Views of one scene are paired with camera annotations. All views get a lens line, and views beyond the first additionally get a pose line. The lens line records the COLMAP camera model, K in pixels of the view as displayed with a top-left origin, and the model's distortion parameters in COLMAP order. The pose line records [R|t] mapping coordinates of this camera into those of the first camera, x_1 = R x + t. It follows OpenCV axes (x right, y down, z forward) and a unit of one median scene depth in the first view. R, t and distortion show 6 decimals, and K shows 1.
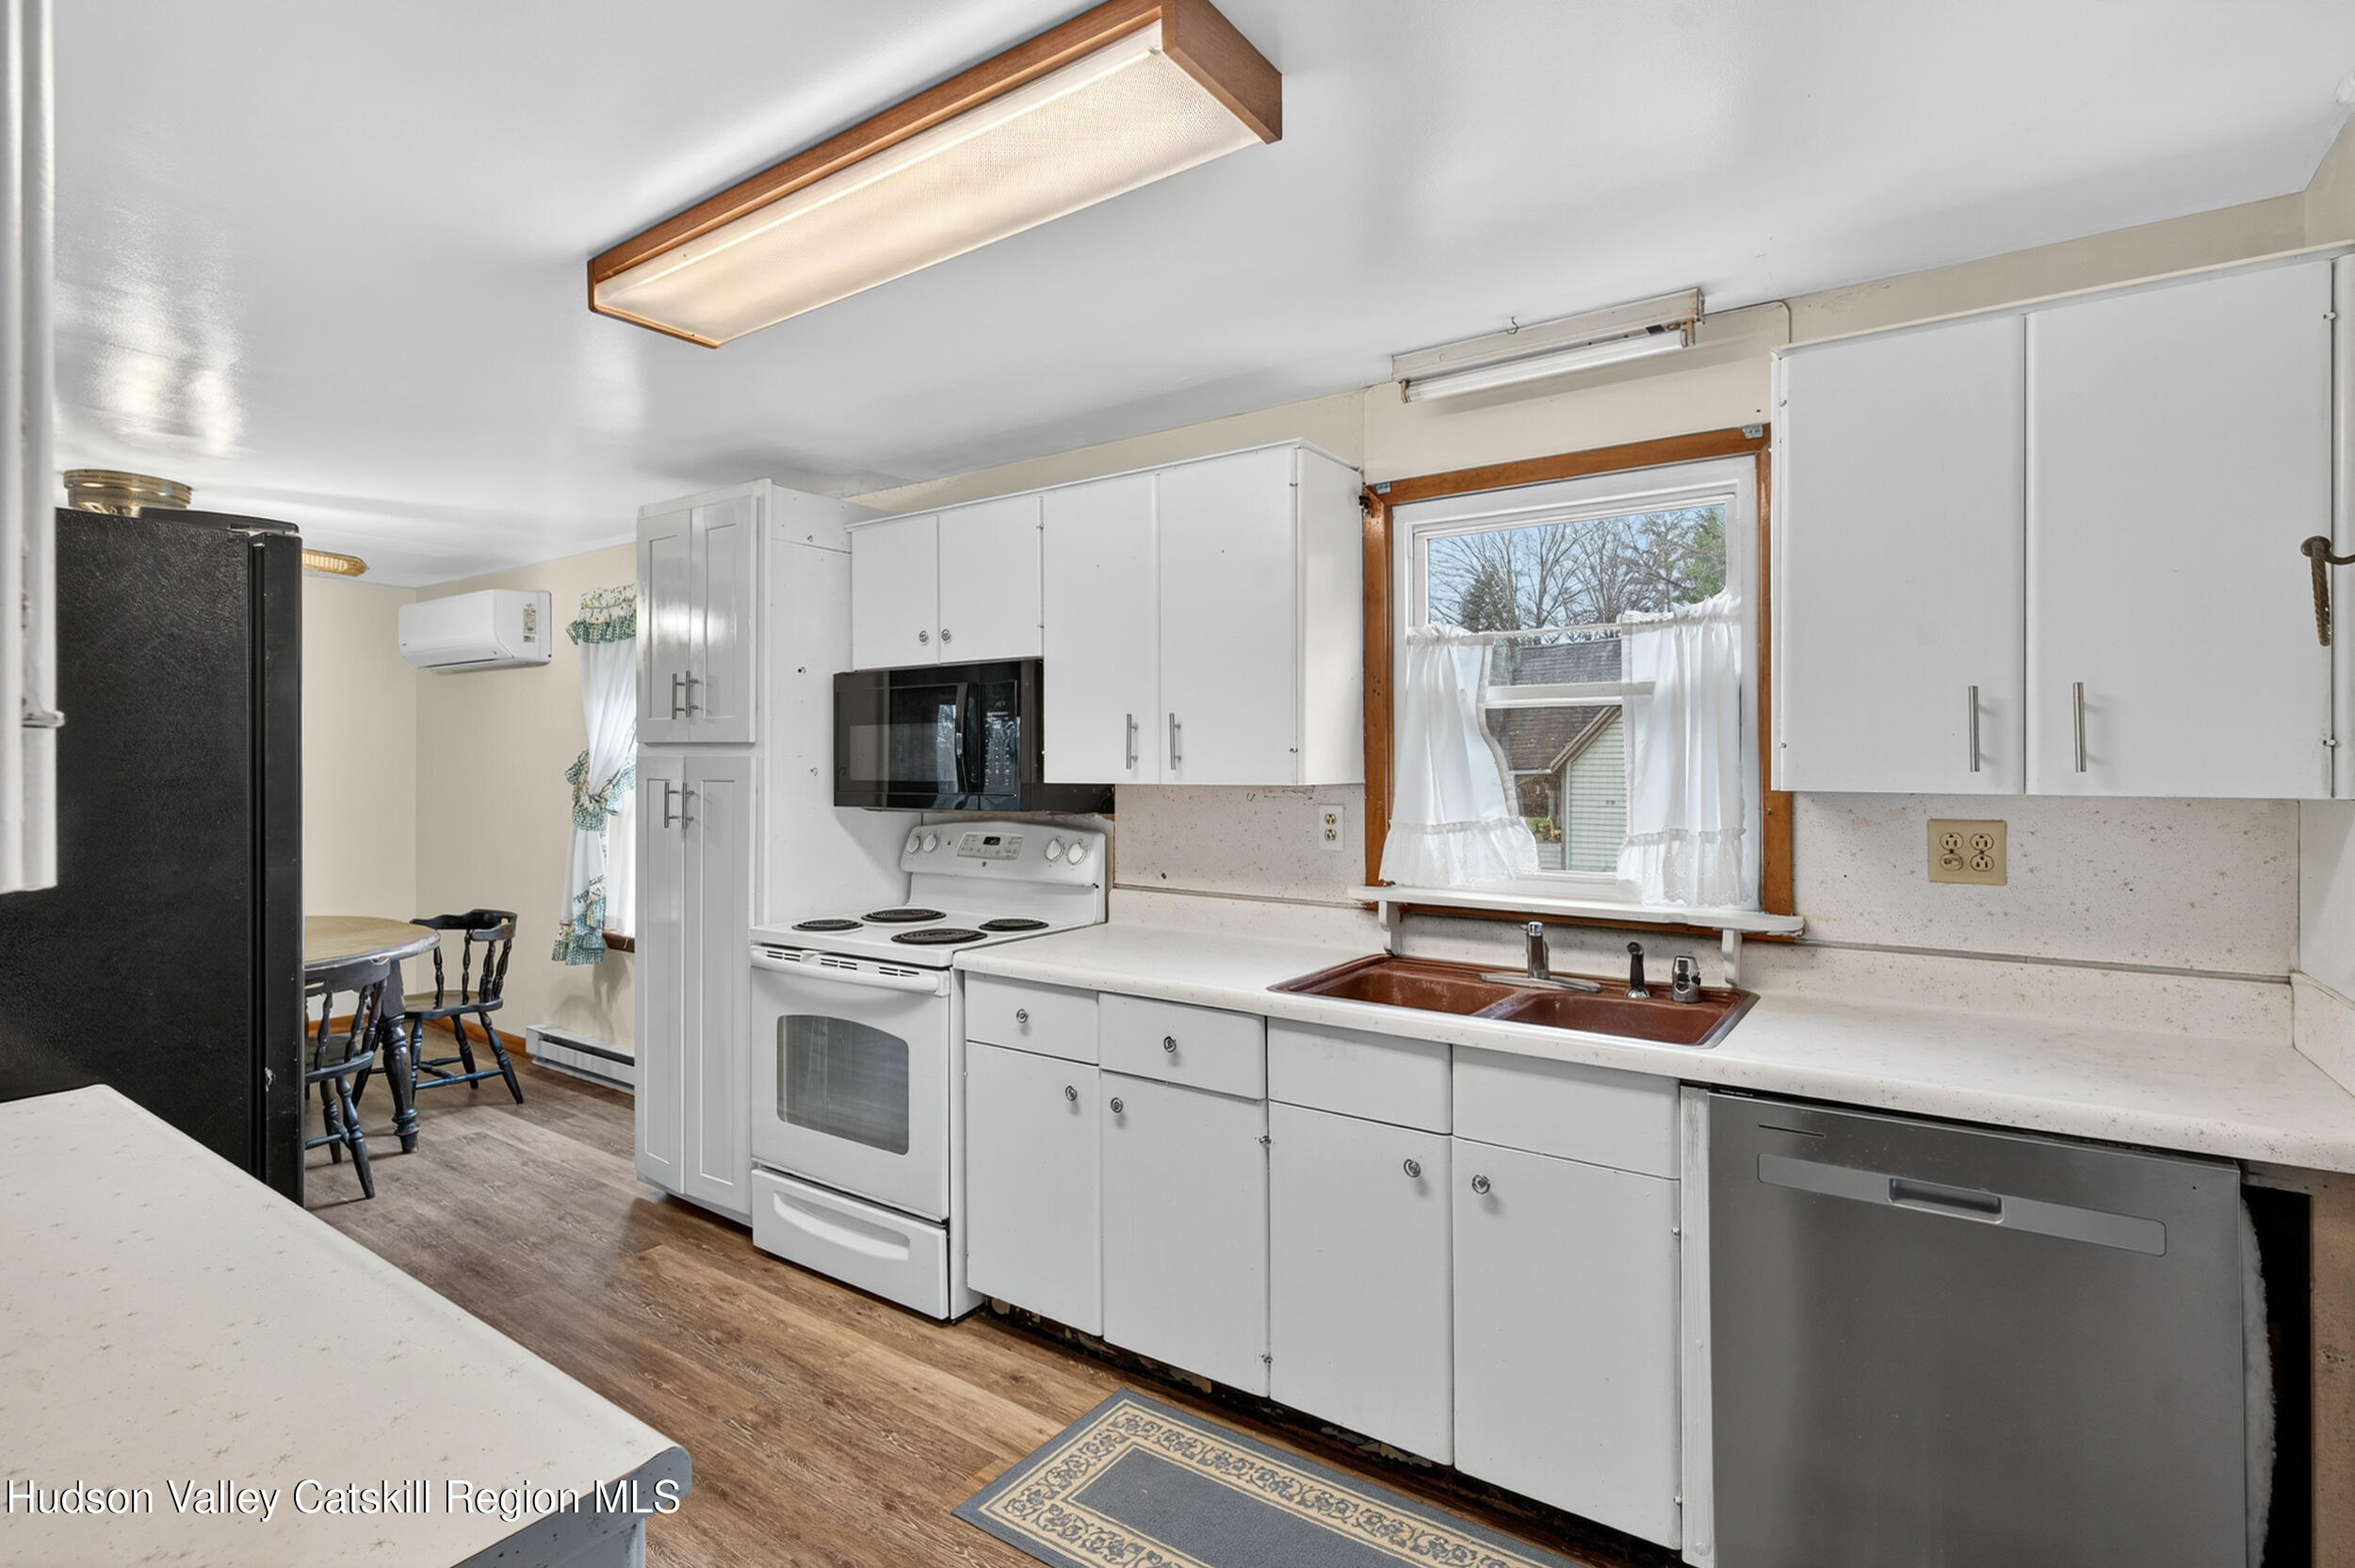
lens RADIAL K [[1130.9, 0, 1175.2], [0, 1130.9, 755.2], [0, 0, 1]] dist [0.000661, 0.000184]
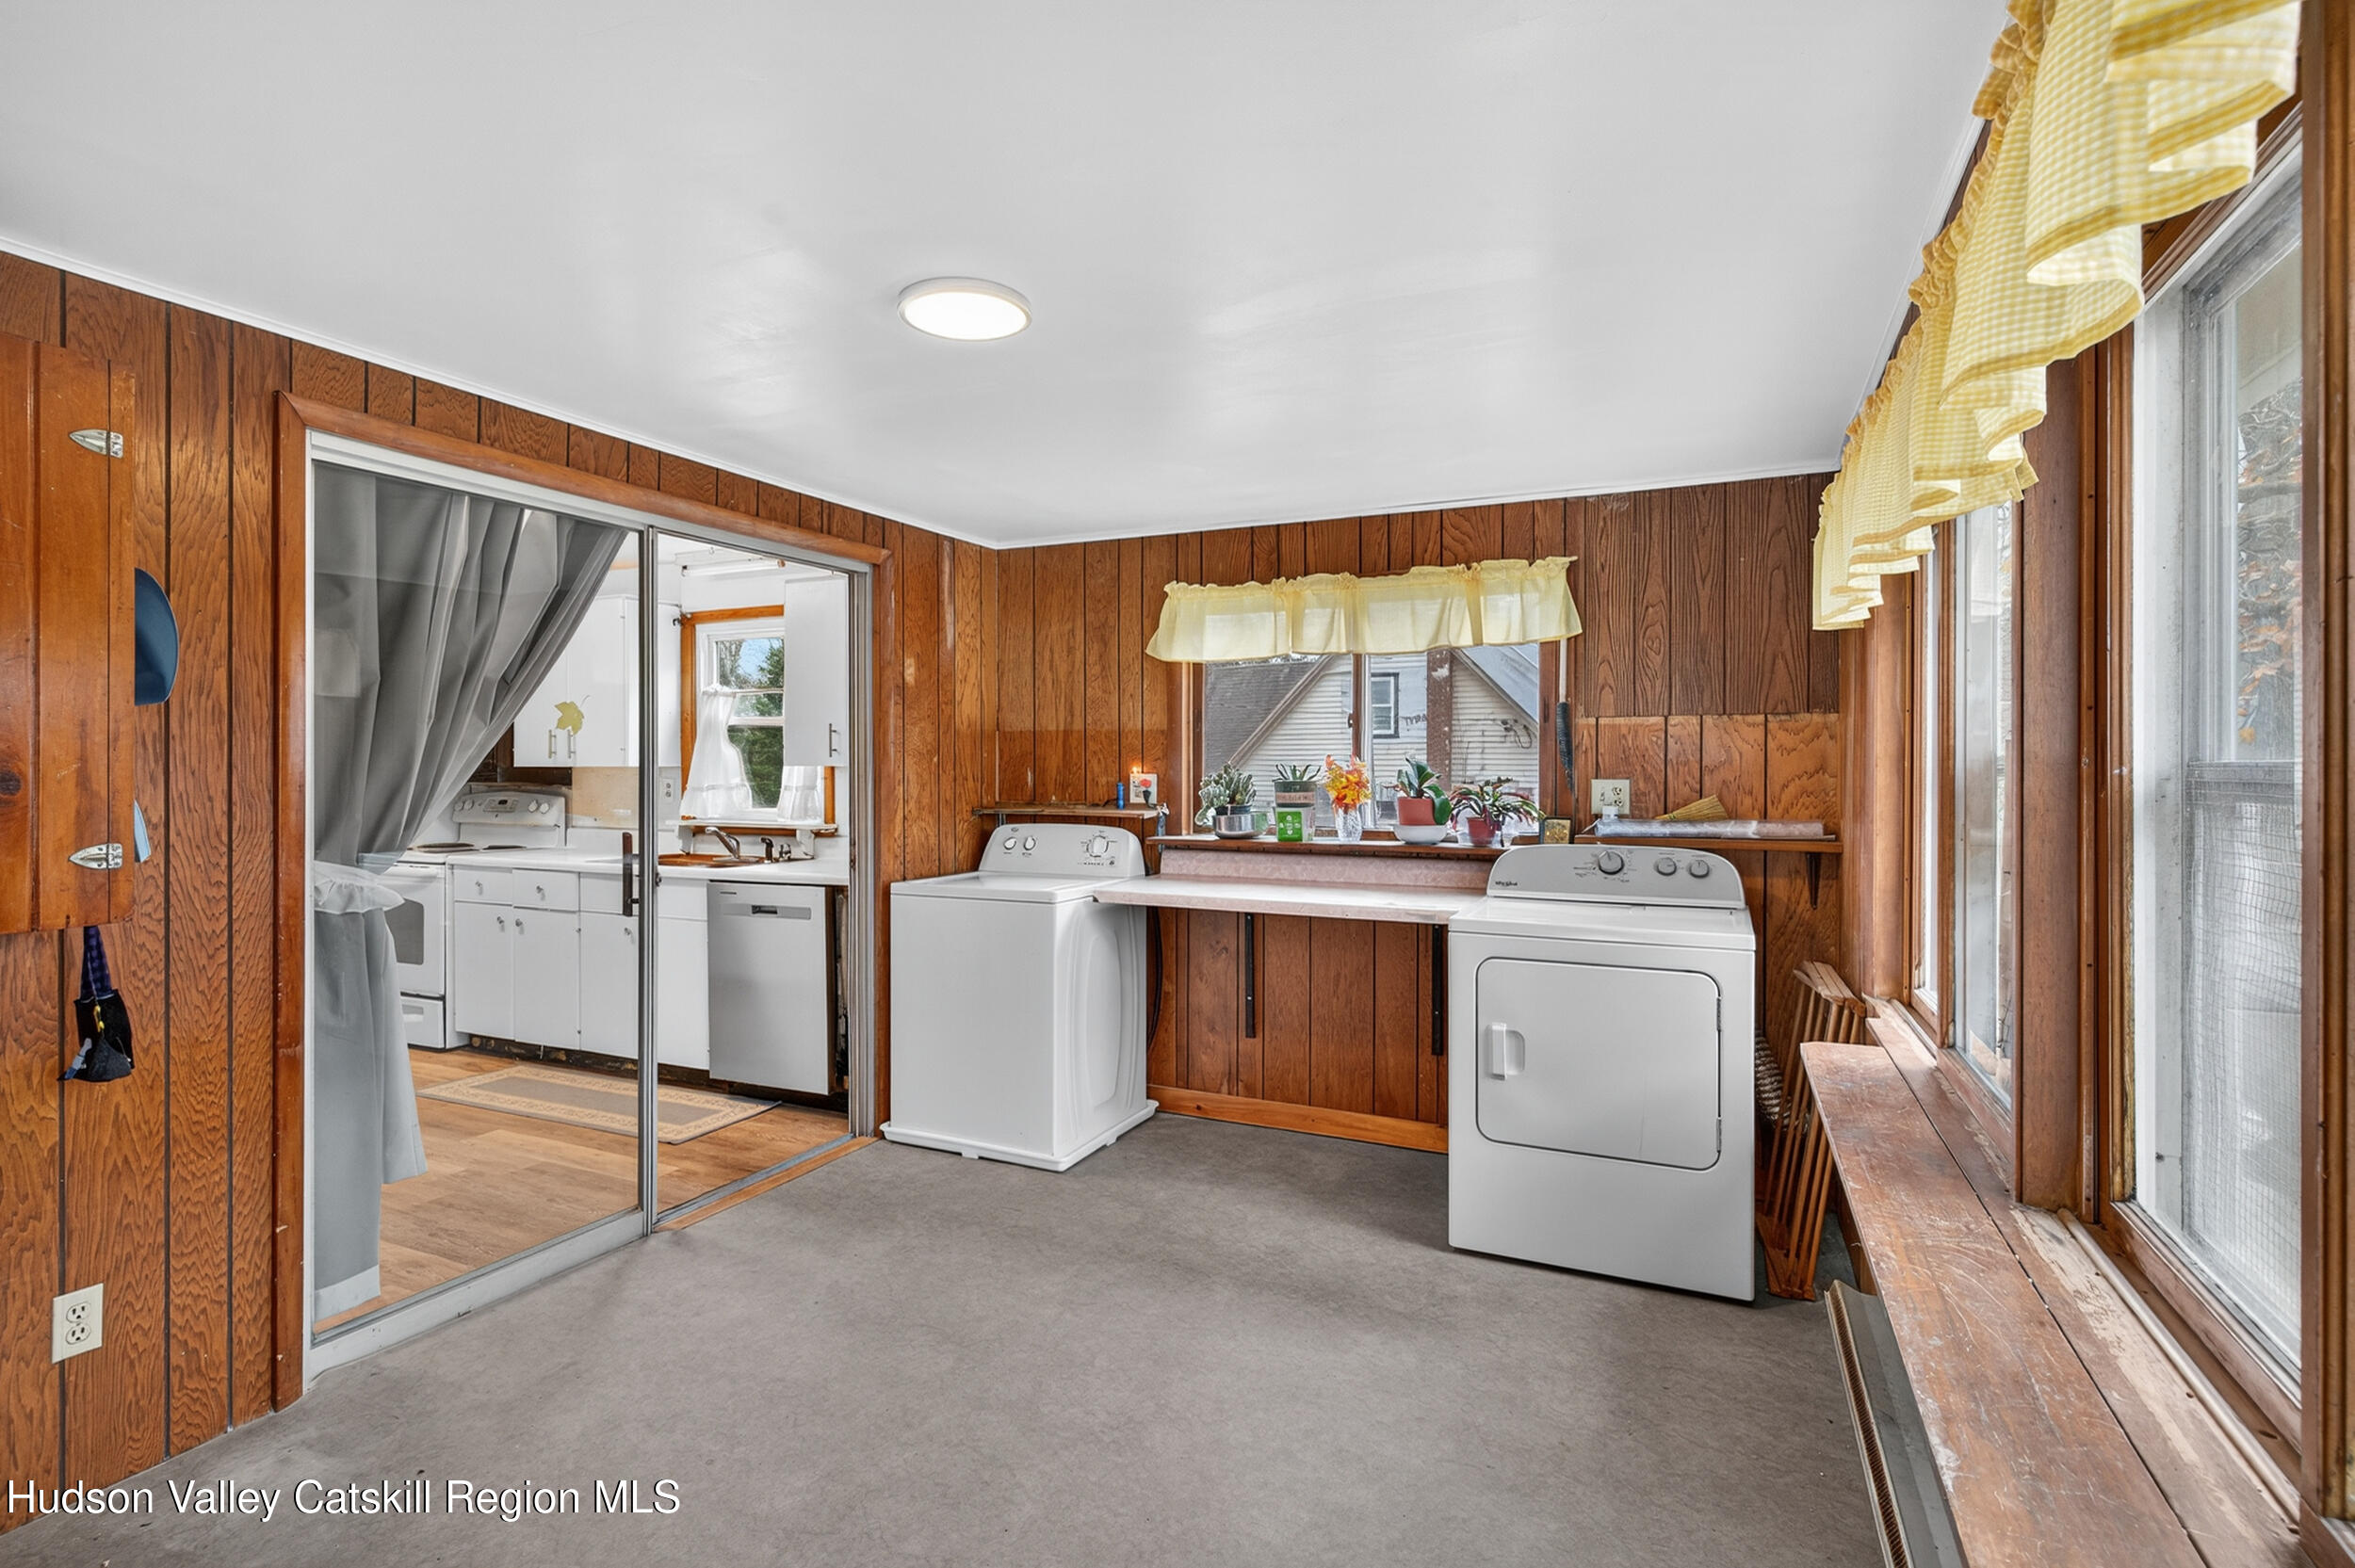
lens RADIAL K [[1139.0, 0, 1174.0], [0, 1139.0, 776.1], [0, 0, 1]] dist [0.002312, 0.000917]
pose [[0.985109, 0.004156, 0.171882, 0.657557], [-0.006070, 0.999925, 0.010613, 0.014599], [-0.171825, -0.011498, 0.985060, -1.060588]]
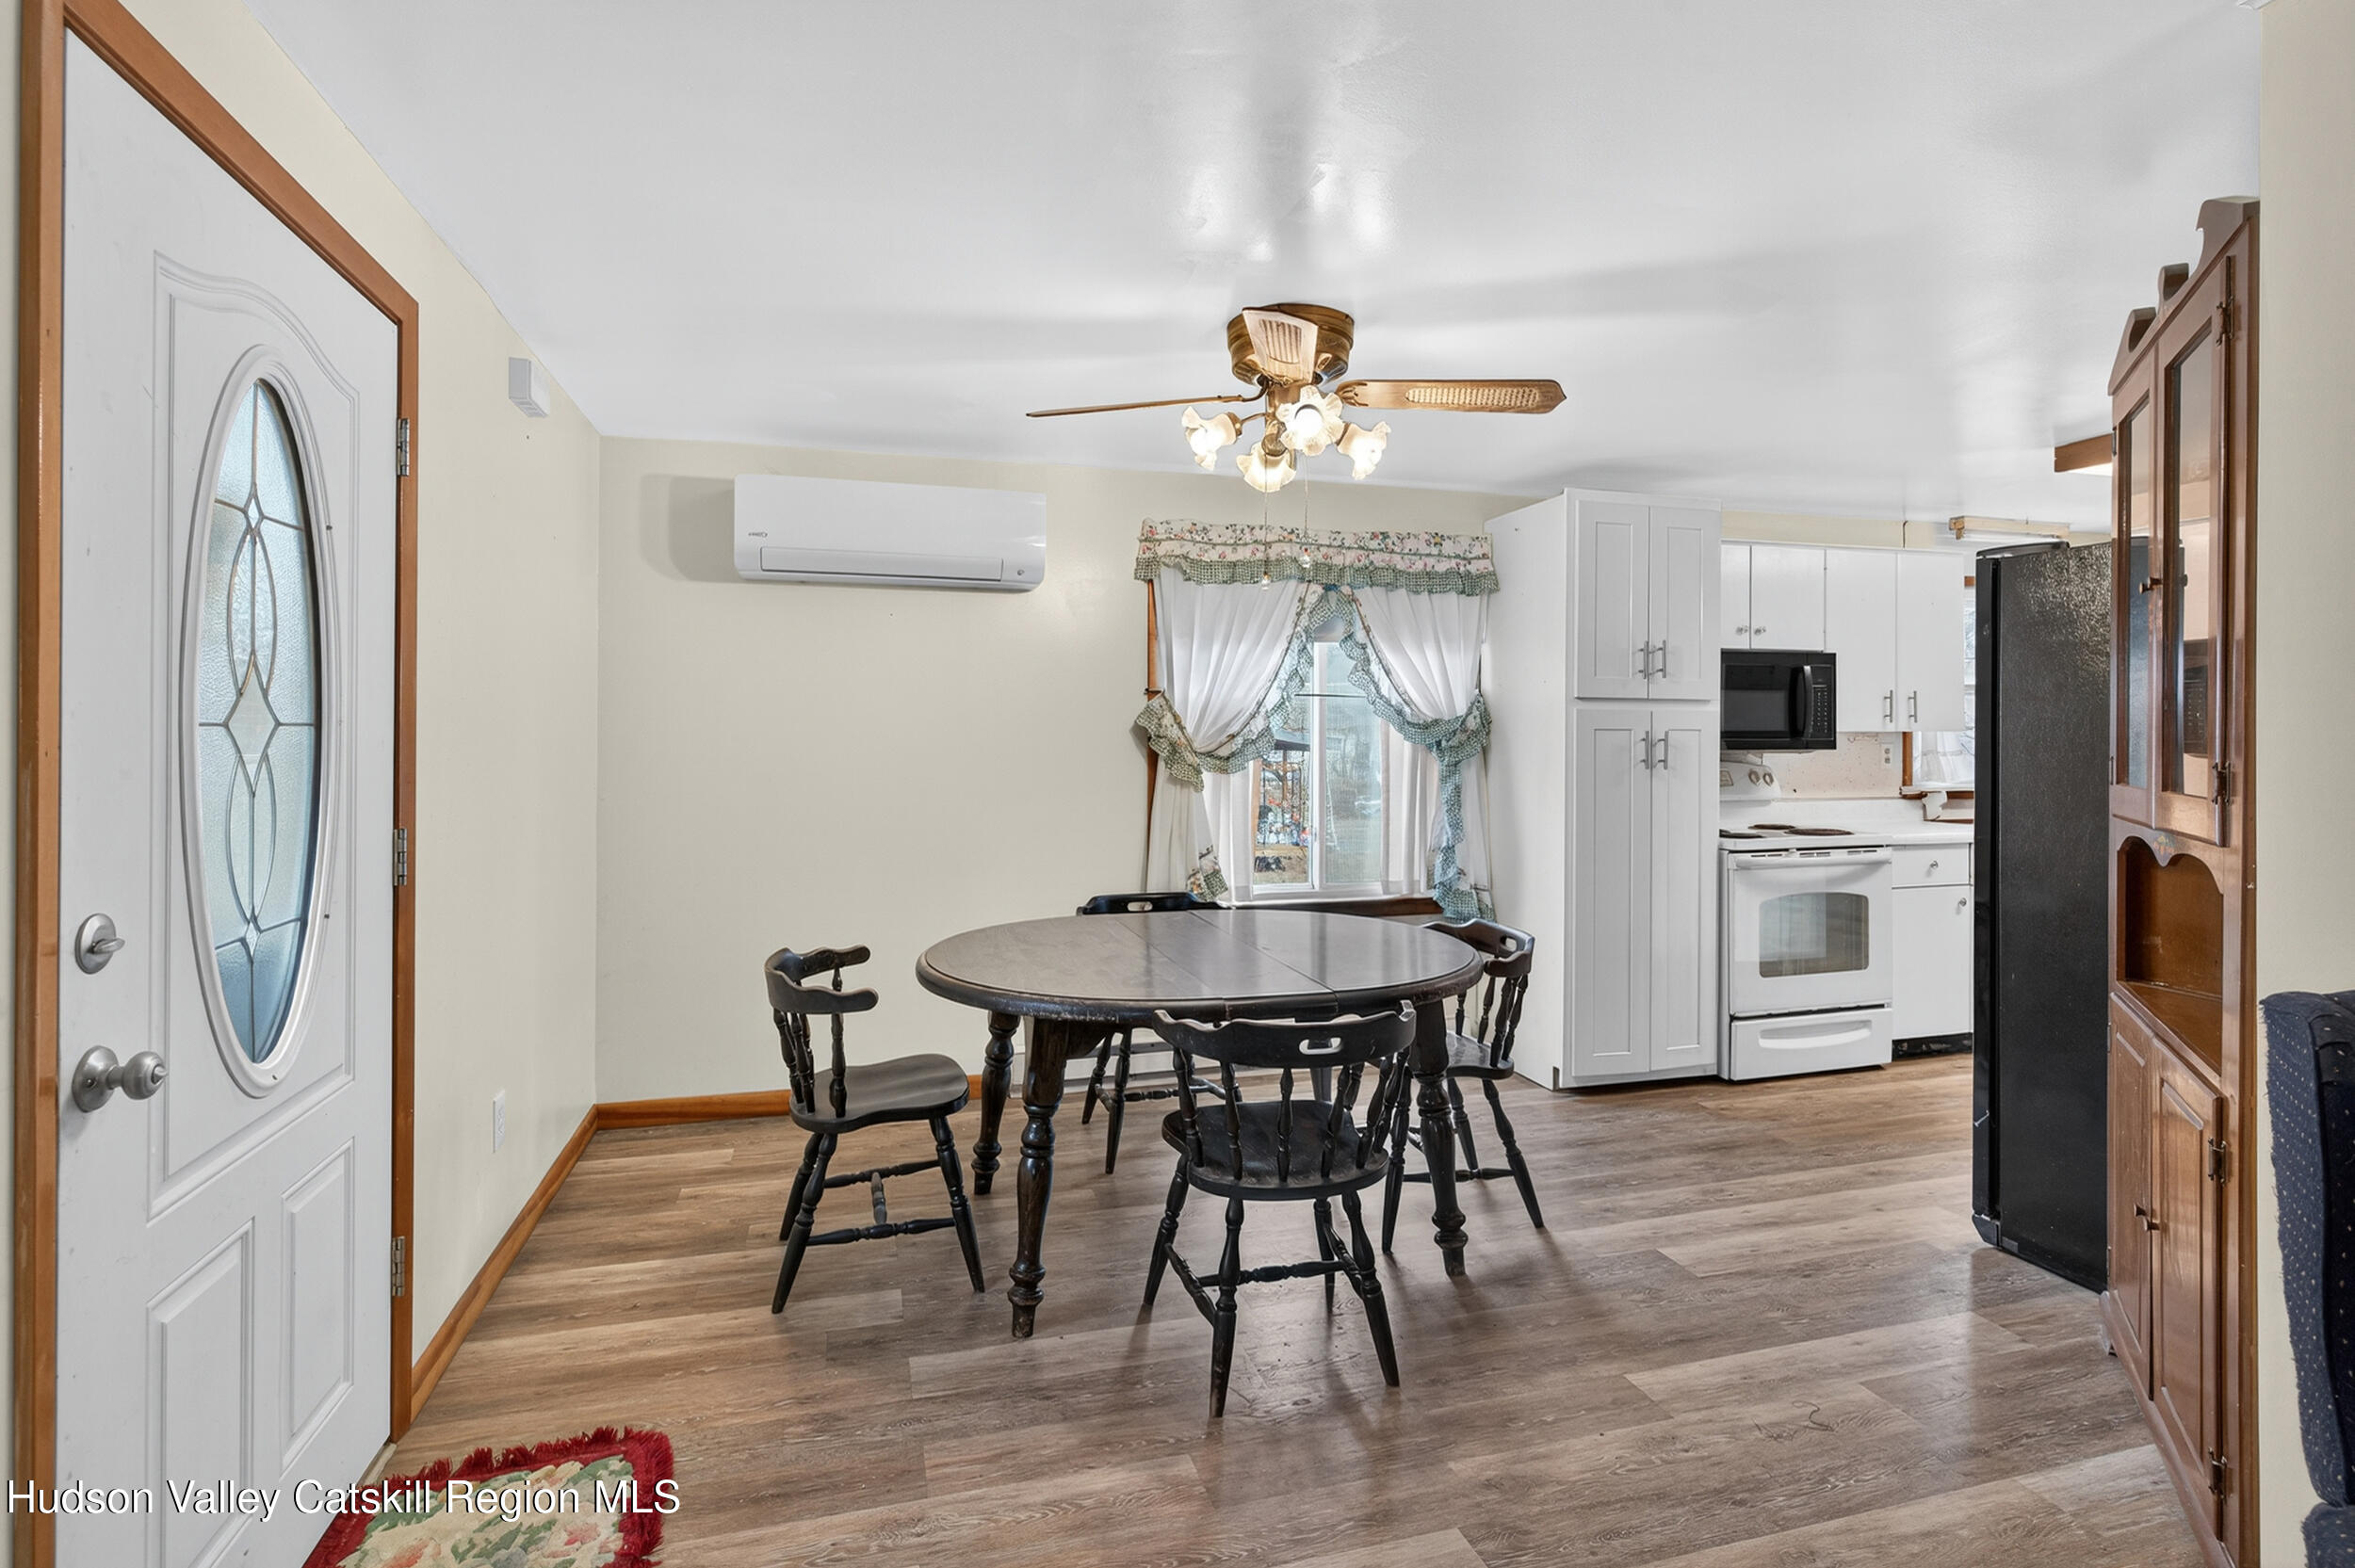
lens RADIAL K [[1130.9, 0, 1175.2], [0, 1130.9, 755.2], [0, 0, 1]] dist [0.000661, 0.000184]
pose [[0.594591, 0.009321, 0.803975, -2.053503], [-0.011062, 0.999933, -0.003412, 0.076562], [-0.803953, -0.006865, 0.594654, 0.843642]]
